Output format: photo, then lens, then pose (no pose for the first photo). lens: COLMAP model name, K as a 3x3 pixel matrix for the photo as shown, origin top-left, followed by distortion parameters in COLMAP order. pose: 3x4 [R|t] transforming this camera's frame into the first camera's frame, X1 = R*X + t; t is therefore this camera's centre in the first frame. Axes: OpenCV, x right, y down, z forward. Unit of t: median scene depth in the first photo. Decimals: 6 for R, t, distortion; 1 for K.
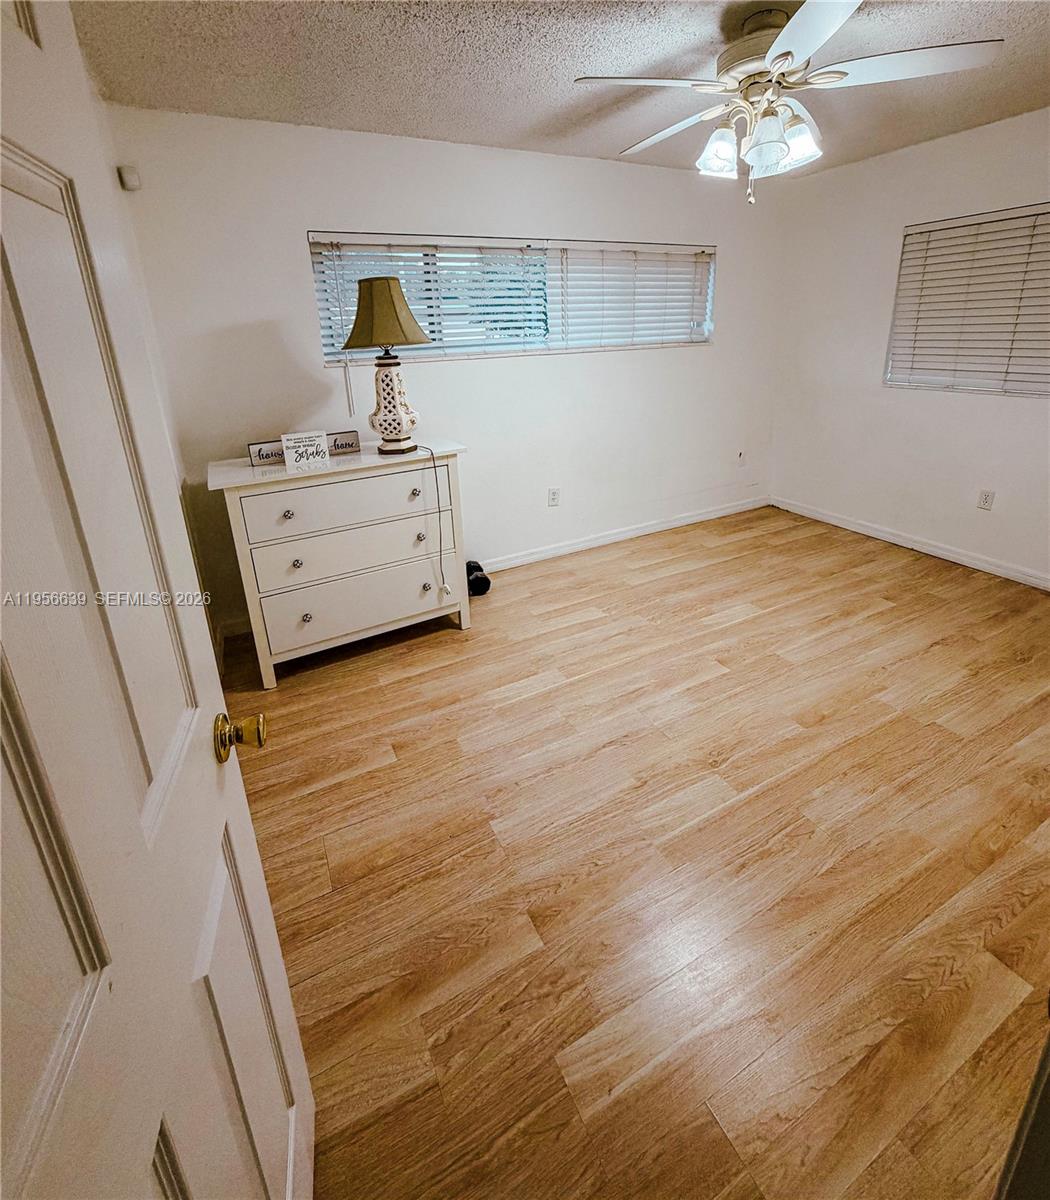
lens RADIAL K [[656.9, 0, 524.9], [0, 656.9, 595.9], [0, 0, 1]] dist [0.000911, -0.000299]
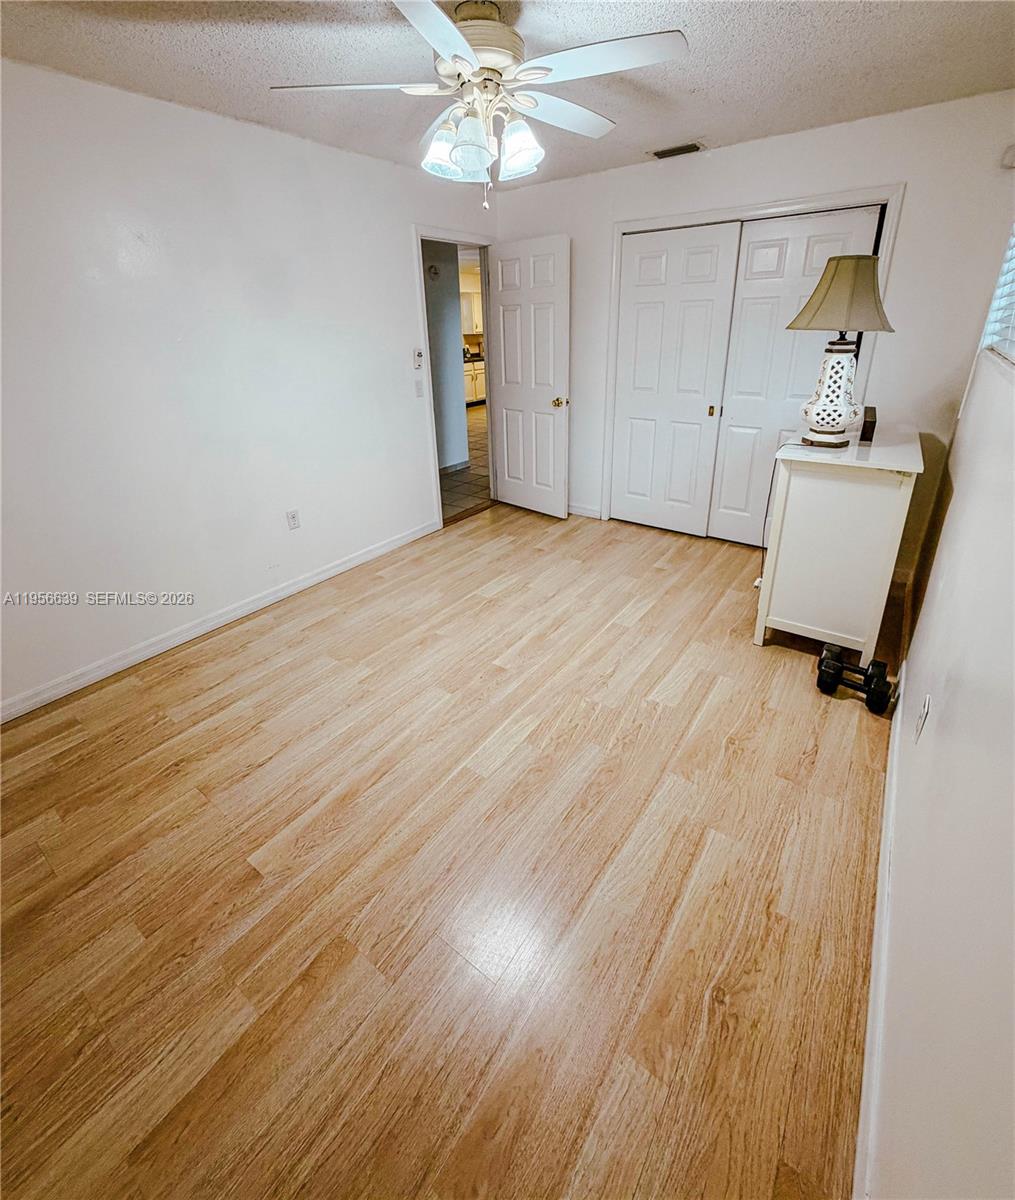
lens RADIAL K [[533.1, 0, 506.9], [0, 533.1, 596.1], [0, 0, 1]] dist [-0.000362, 0.000018]
pose [[-0.919051, 0.234349, -0.316901, 0.586273], [-0.083927, 0.669233, 0.738298, -0.664346], [0.385100, 0.705130, -0.595391, 1.570185]]
